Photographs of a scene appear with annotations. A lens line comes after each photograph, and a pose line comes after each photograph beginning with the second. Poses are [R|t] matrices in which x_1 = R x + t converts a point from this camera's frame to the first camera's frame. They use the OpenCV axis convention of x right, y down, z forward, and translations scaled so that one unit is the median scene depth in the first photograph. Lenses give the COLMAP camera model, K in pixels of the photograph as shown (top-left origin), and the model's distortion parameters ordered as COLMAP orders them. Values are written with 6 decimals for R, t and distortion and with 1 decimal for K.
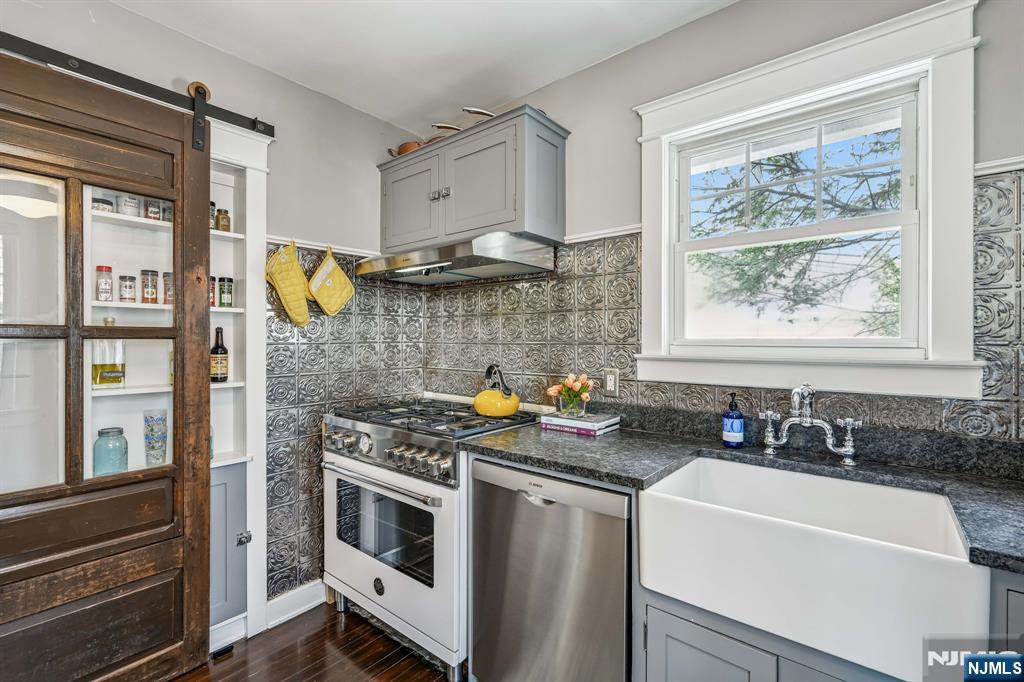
lens RADIAL K [[452.3, 0, 512.5], [0, 452.3, 339.4], [0, 0, 1]] dist [-0.005144, 0.000050]
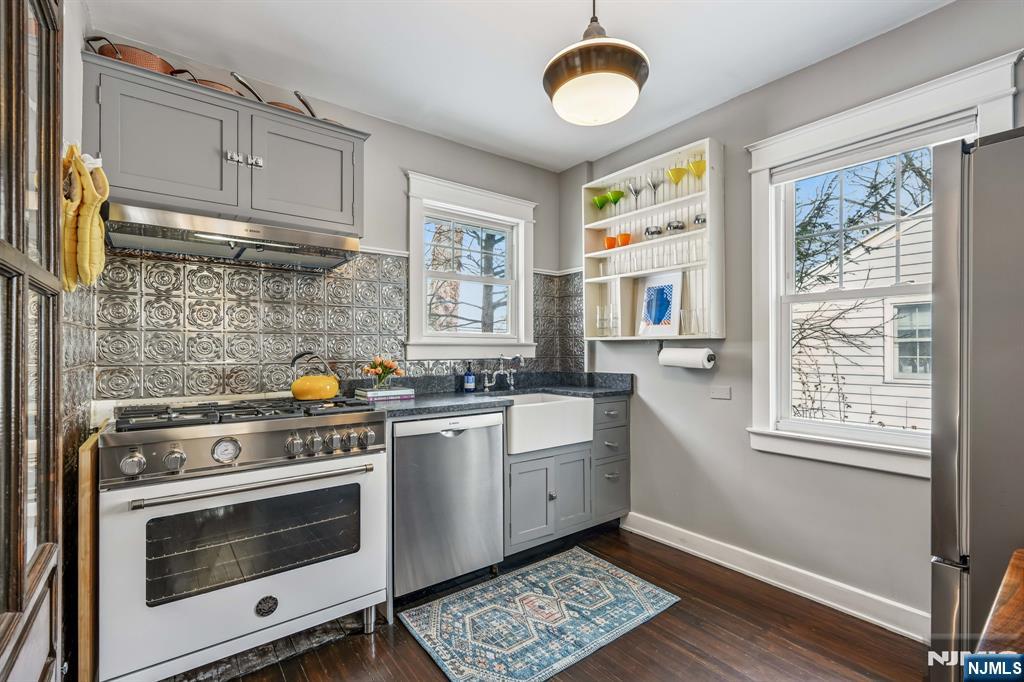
lens RADIAL K [[452.3, 0, 509.5], [0, 452.3, 349.0], [0, 0, 1]] dist [-0.005144, 0.000050]
pose [[0.227541, -0.004651, 0.973757, -1.027730], [-0.005106, 0.999969, 0.005969, 0.042683], [-0.973755, -0.006330, 0.227510, 0.343462]]
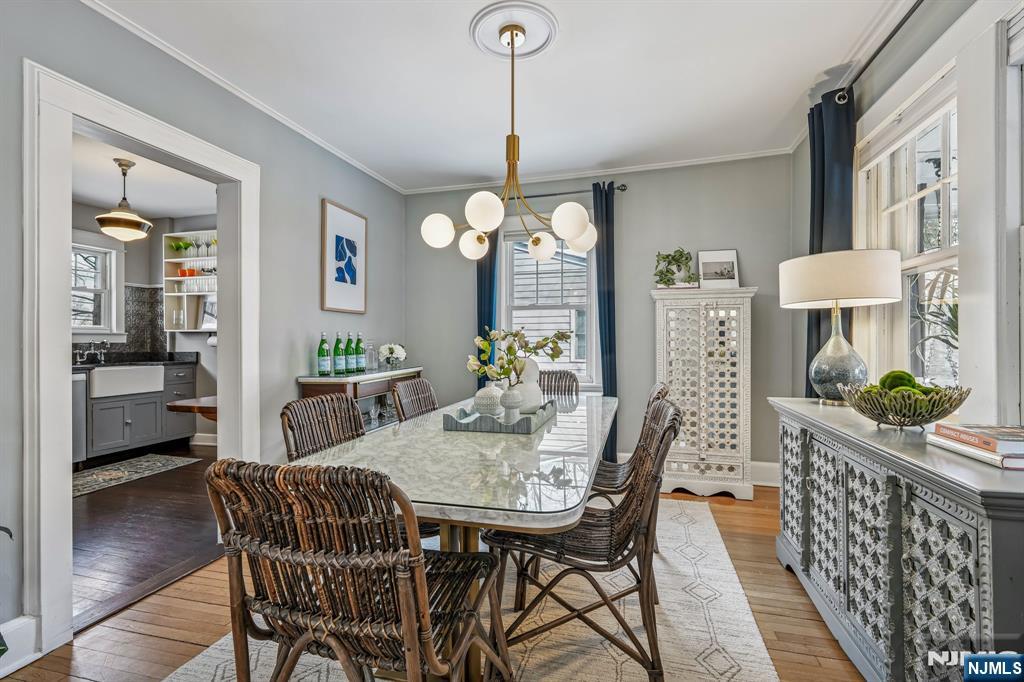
lens RADIAL K [[452.3, 0, 520.0], [0, 452.3, 338.8], [0, 0, 1]] dist [-0.005144, 0.000050]
pose [[-0.418626, -0.000526, 0.908158, -2.570834], [-0.007940, 0.999964, -0.003081, 0.052772], [-0.908124, -0.008501, -0.418615, -0.312628]]
